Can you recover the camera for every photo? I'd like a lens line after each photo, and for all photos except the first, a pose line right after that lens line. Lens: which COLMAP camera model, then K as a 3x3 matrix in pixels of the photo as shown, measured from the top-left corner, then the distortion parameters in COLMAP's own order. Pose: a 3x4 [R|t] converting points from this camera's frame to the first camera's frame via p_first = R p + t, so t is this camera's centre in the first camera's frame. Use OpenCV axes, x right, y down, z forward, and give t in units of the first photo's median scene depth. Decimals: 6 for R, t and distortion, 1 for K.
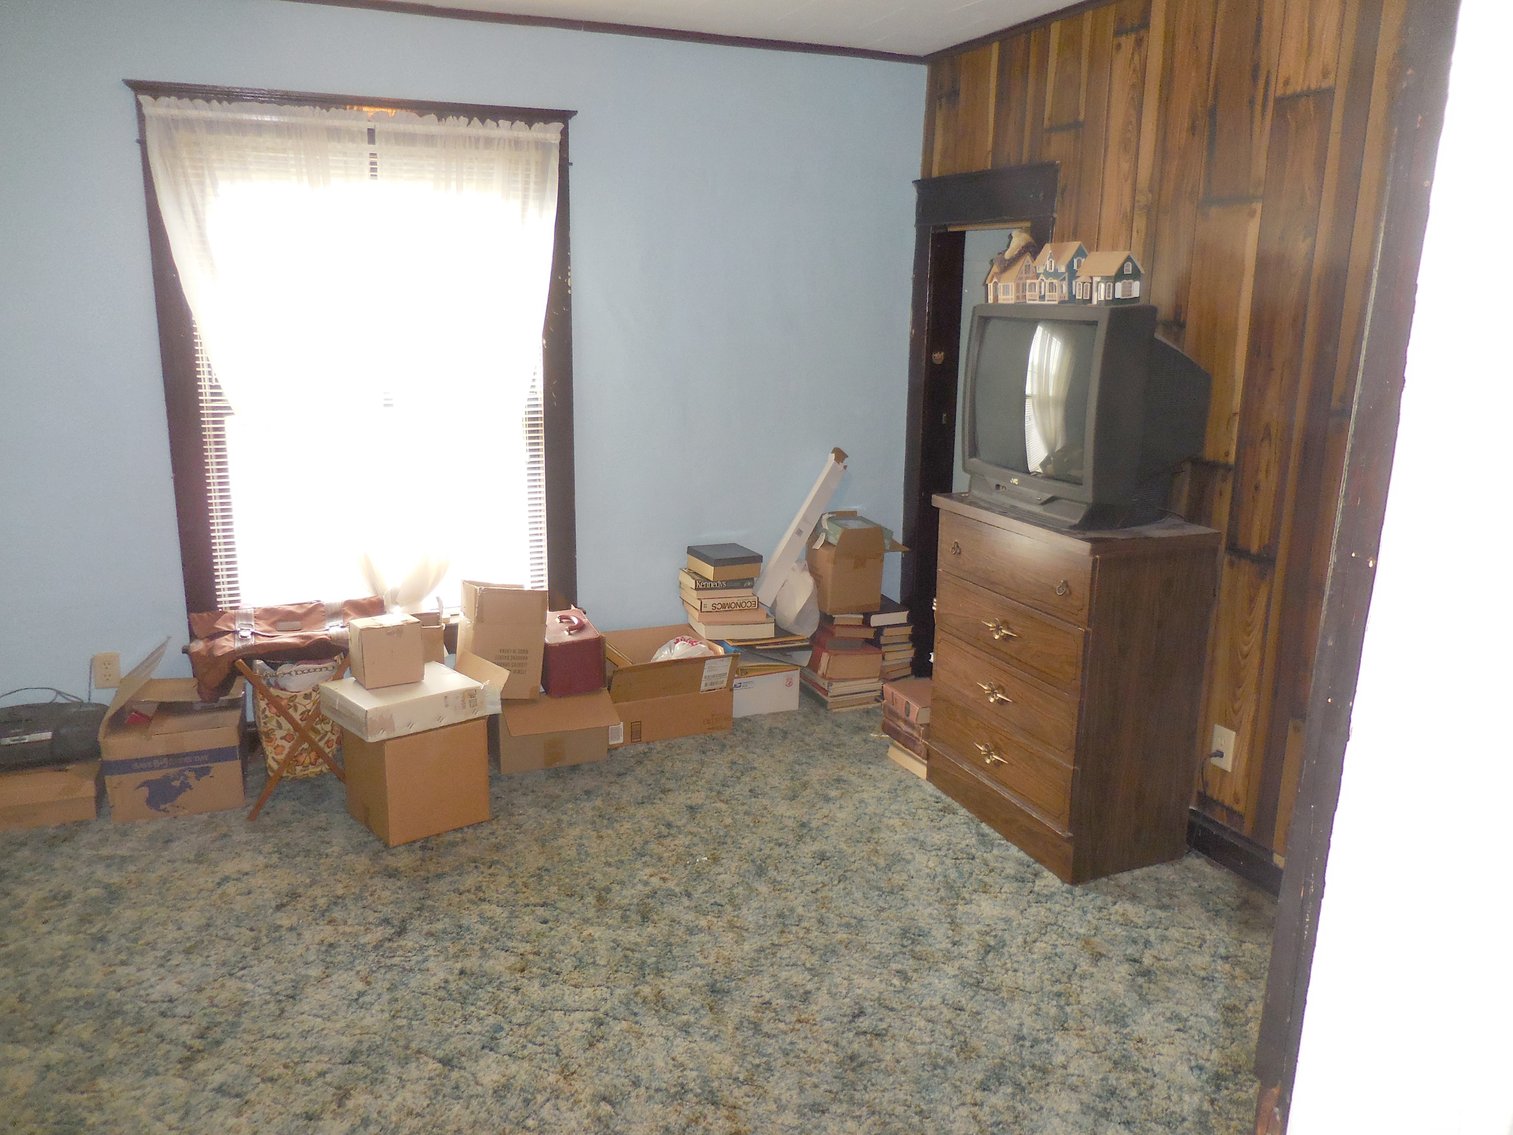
lens RADIAL K [[1143.4, 0, 757.1], [0, 1143.4, 569.5], [0, 0, 1]] dist [-0.009578, -0.004271]
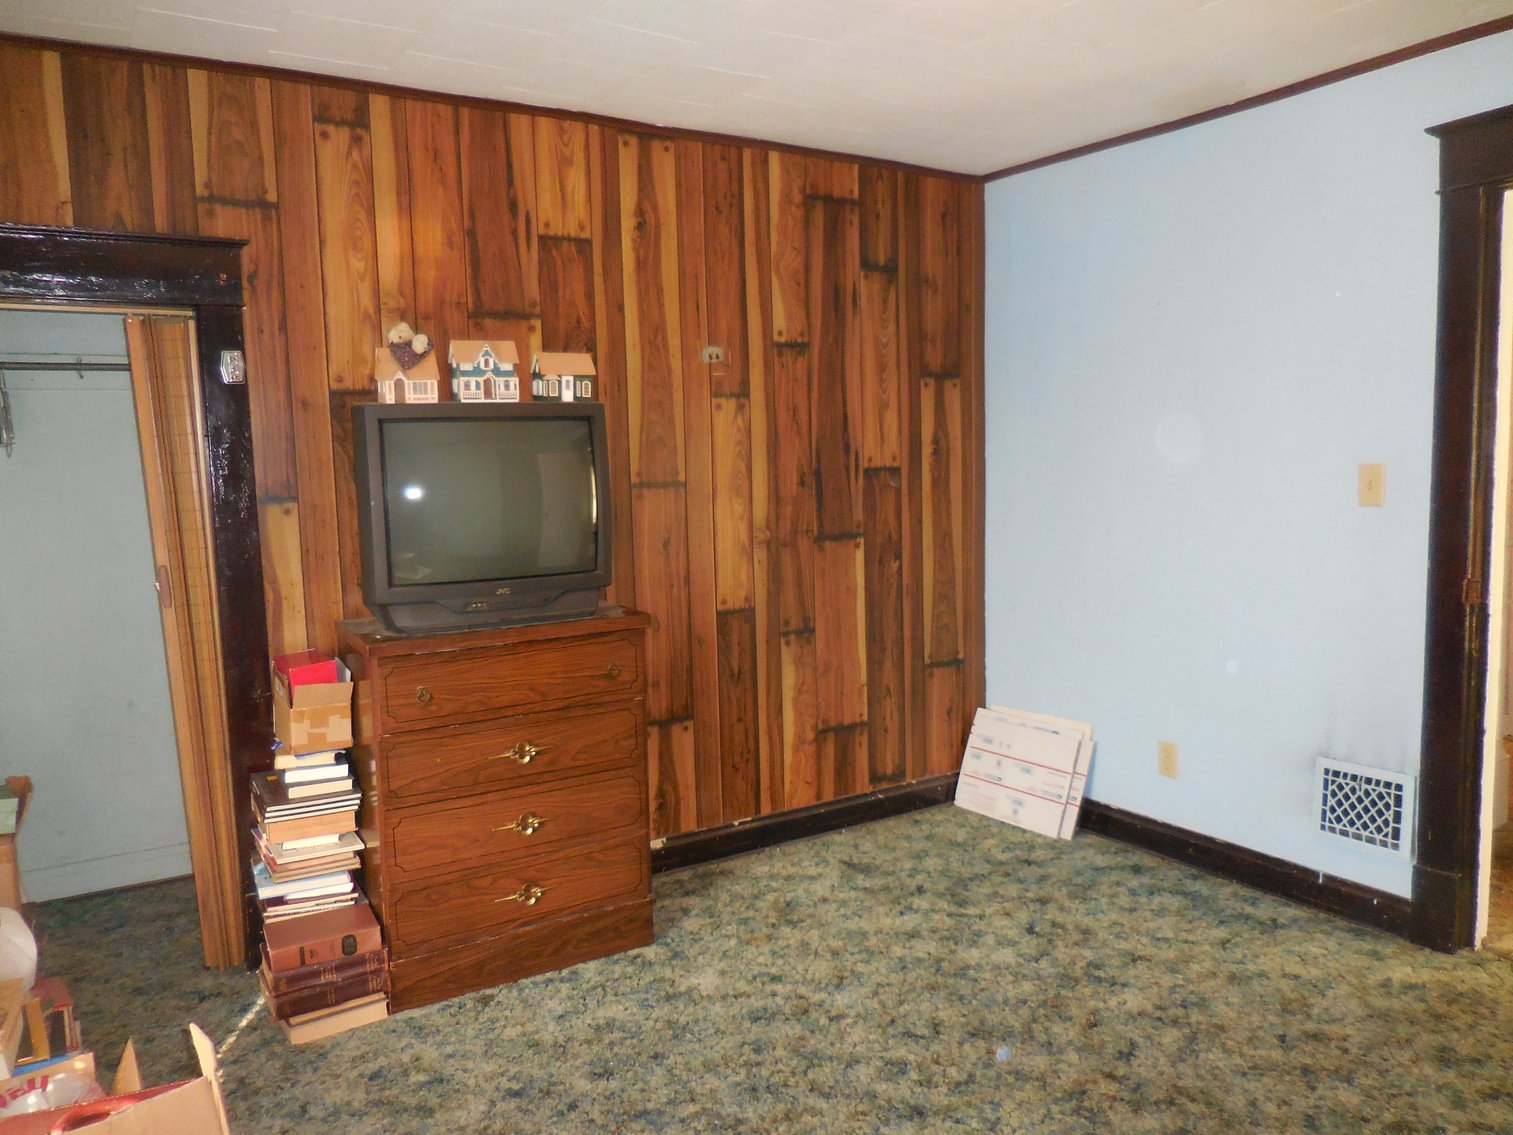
lens RADIAL K [[1143.4, 0, 757.6], [0, 1143.4, 570.0], [0, 0, 1]] dist [-0.009578, -0.004271]
pose [[-0.145330, -0.118144, 0.982304, -0.725456], [0.255856, 0.954585, 0.152664, -0.186090], [-0.955729, 0.273515, -0.108502, 0.919759]]
